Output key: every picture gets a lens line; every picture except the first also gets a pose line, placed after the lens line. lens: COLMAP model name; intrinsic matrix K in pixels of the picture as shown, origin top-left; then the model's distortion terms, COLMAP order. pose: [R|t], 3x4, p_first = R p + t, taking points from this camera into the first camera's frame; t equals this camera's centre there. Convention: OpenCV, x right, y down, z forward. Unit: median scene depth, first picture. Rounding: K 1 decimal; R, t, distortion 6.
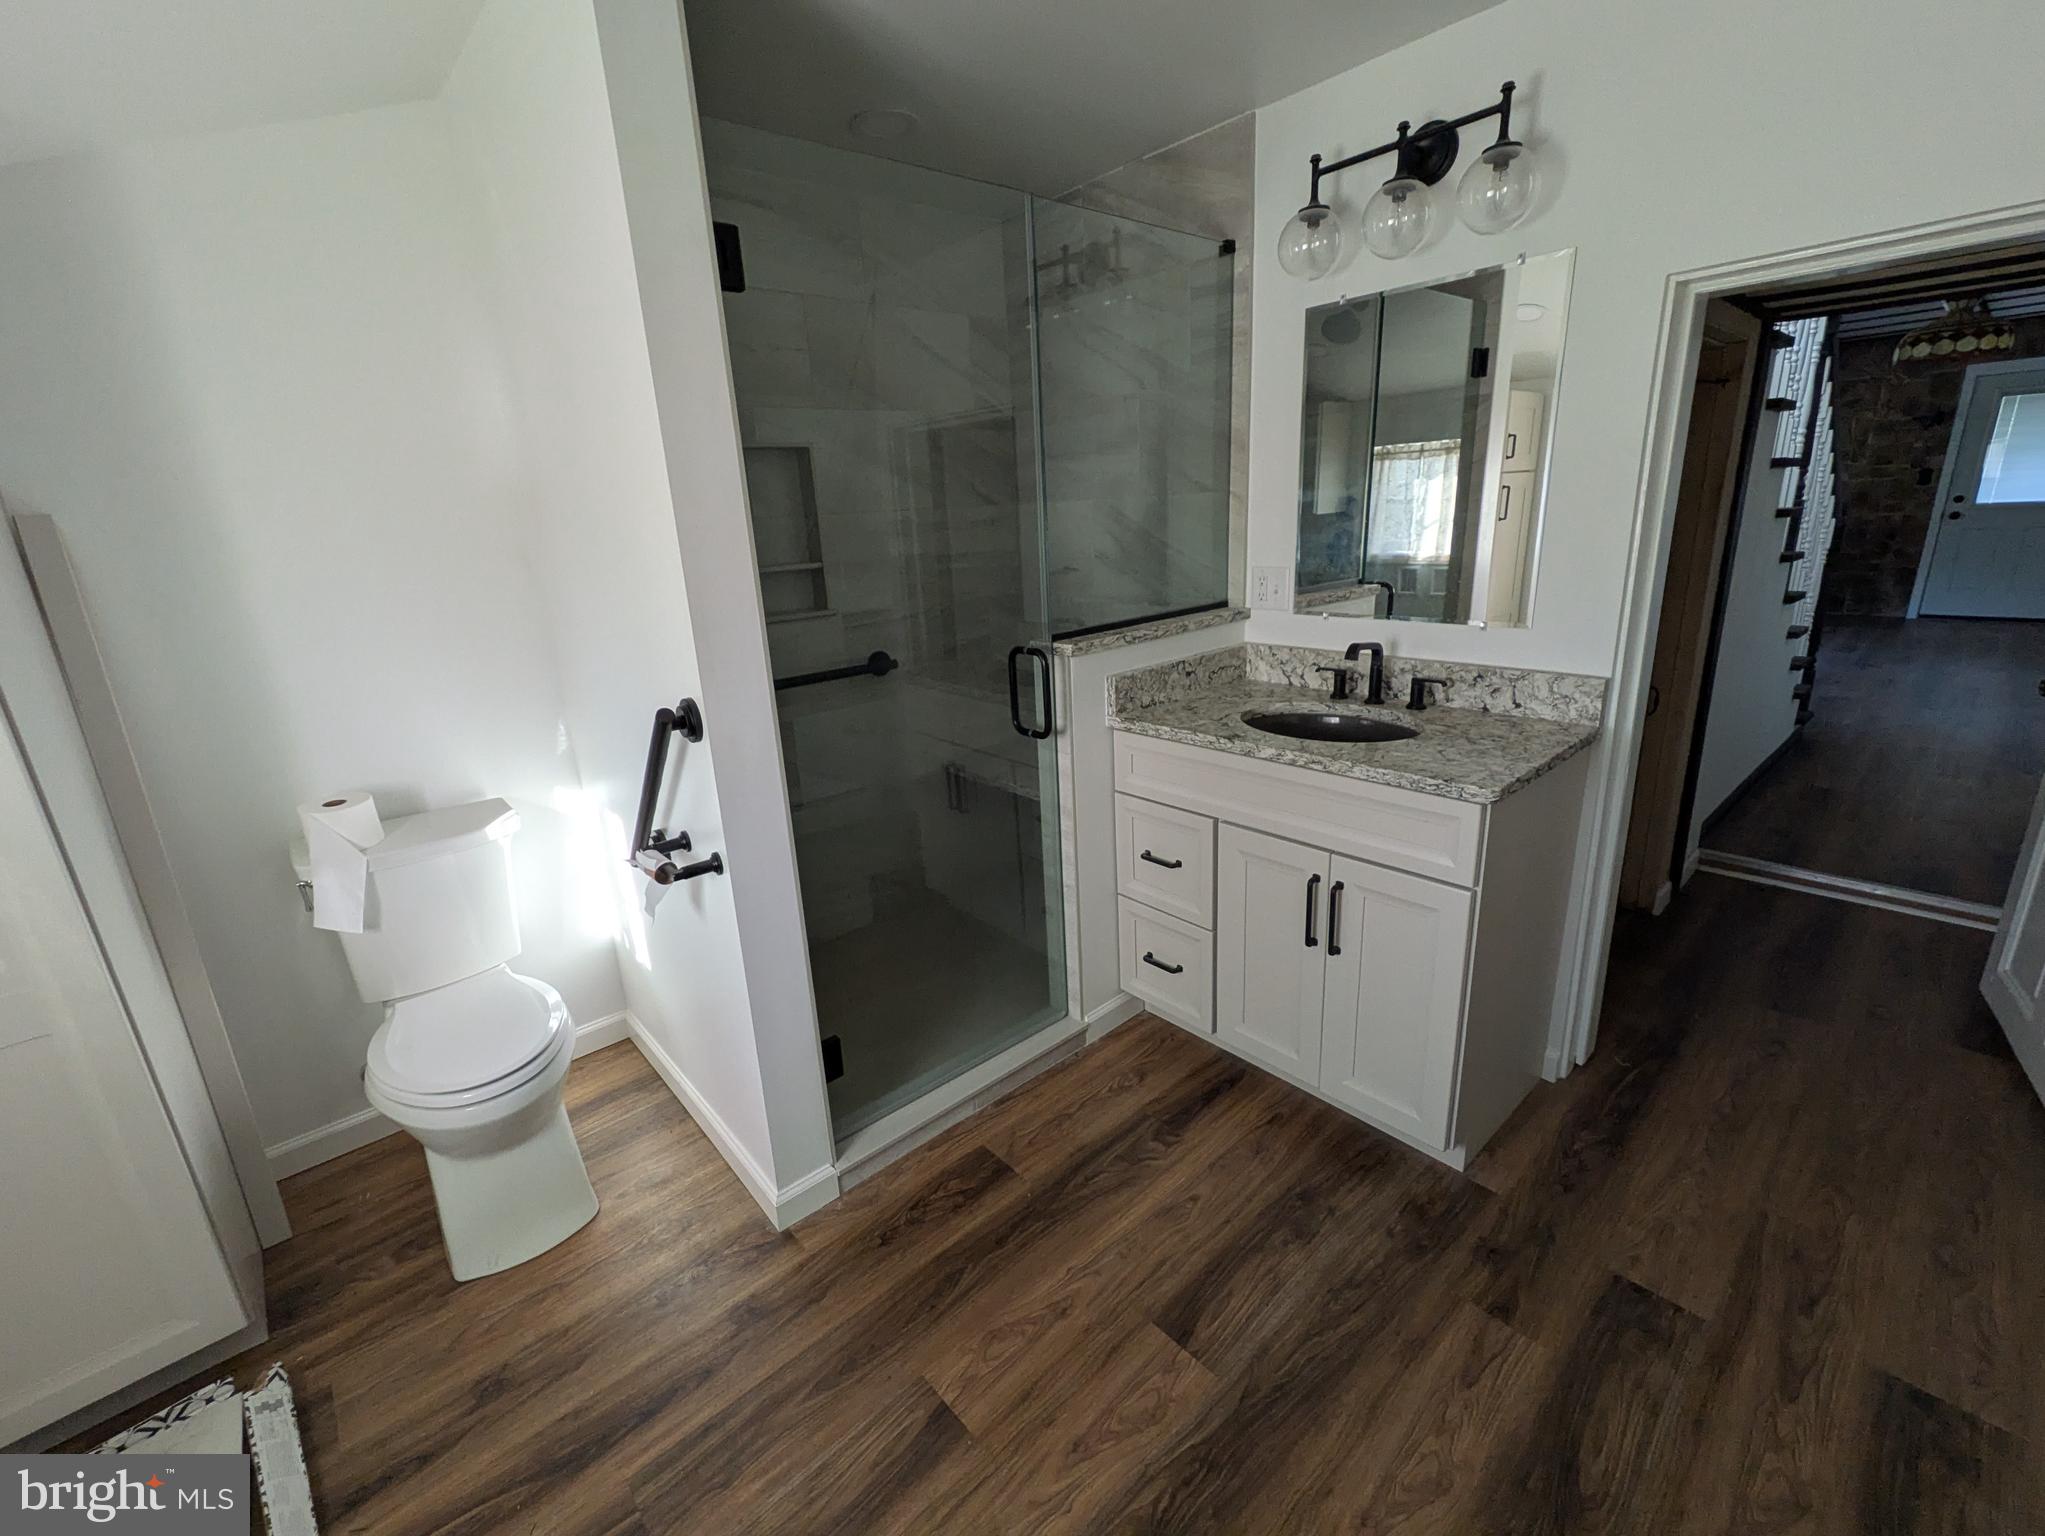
lens RADIAL K [[861.0, 0, 1022.7], [0, 861.0, 763.0], [0, 0, 1]] dist [-0.009482, 0.000758]
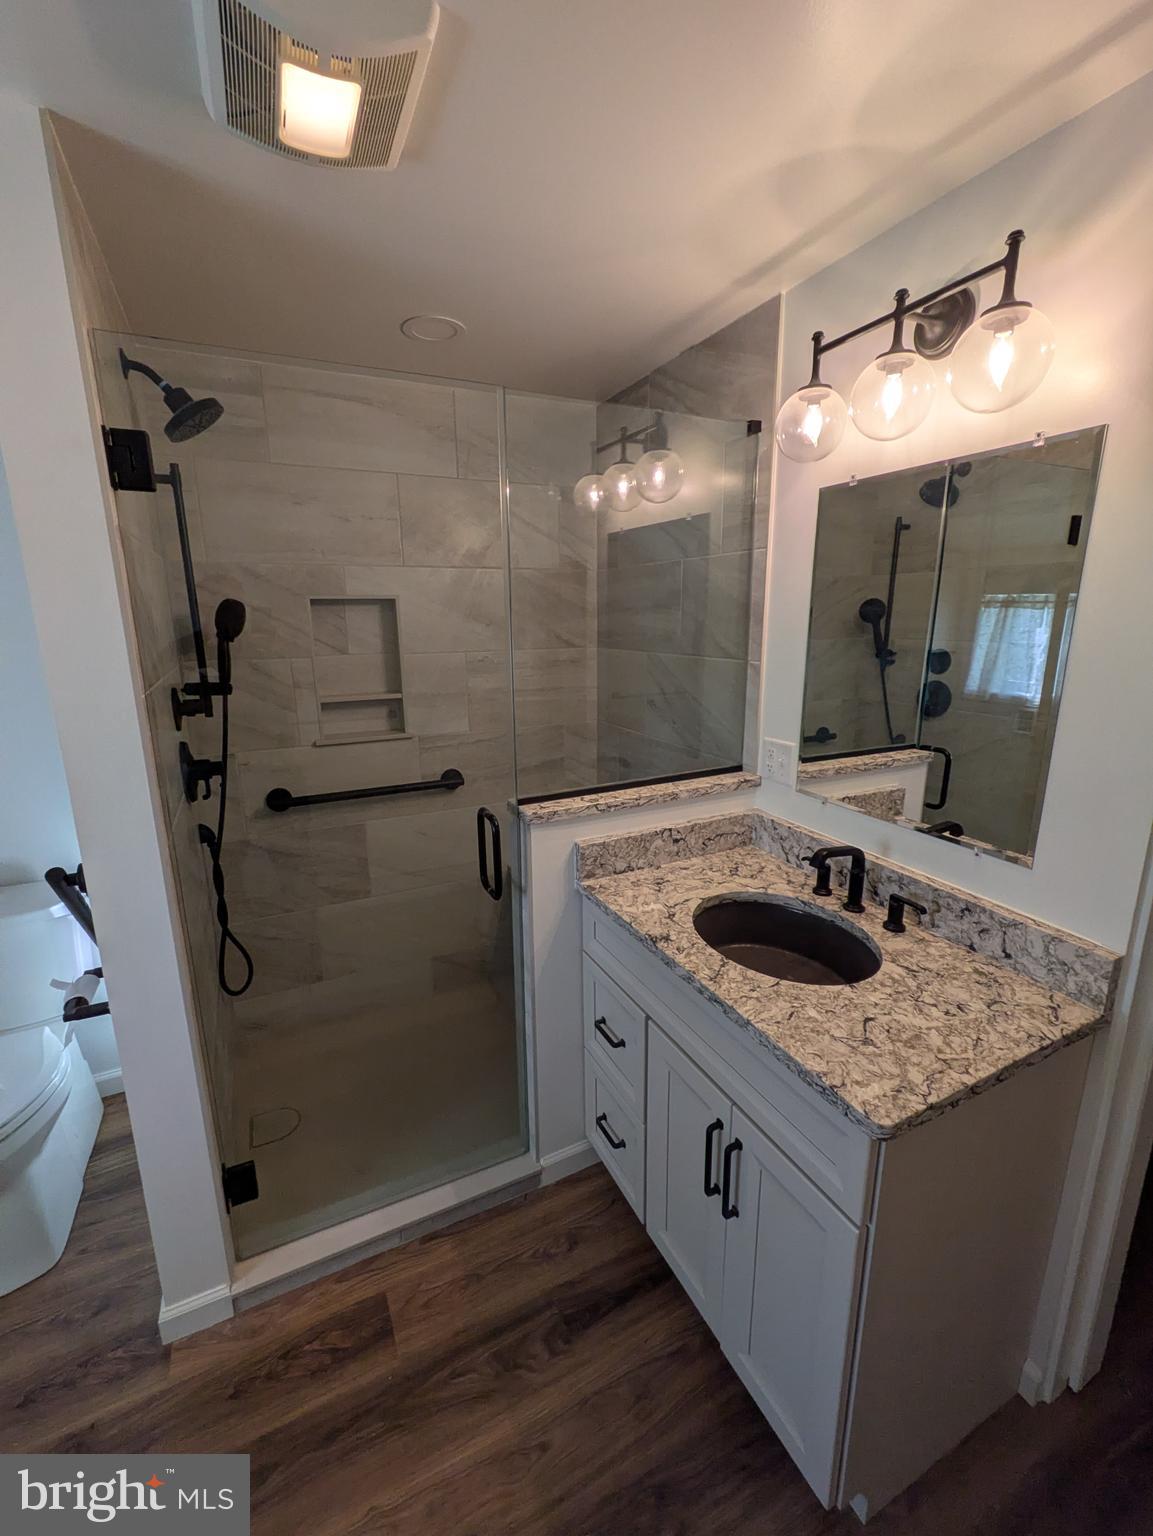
lens RADIAL K [[646.7, 0, 578.0], [0, 646.7, 763.8], [0, 0, 1]] dist [-0.009482, 0.000758]
pose [[0.965354, 0.101661, -0.240326, 0.285507], [-0.113828, 0.992801, -0.037262, -0.170701], [0.234808, 0.063326, 0.969977, 0.263842]]
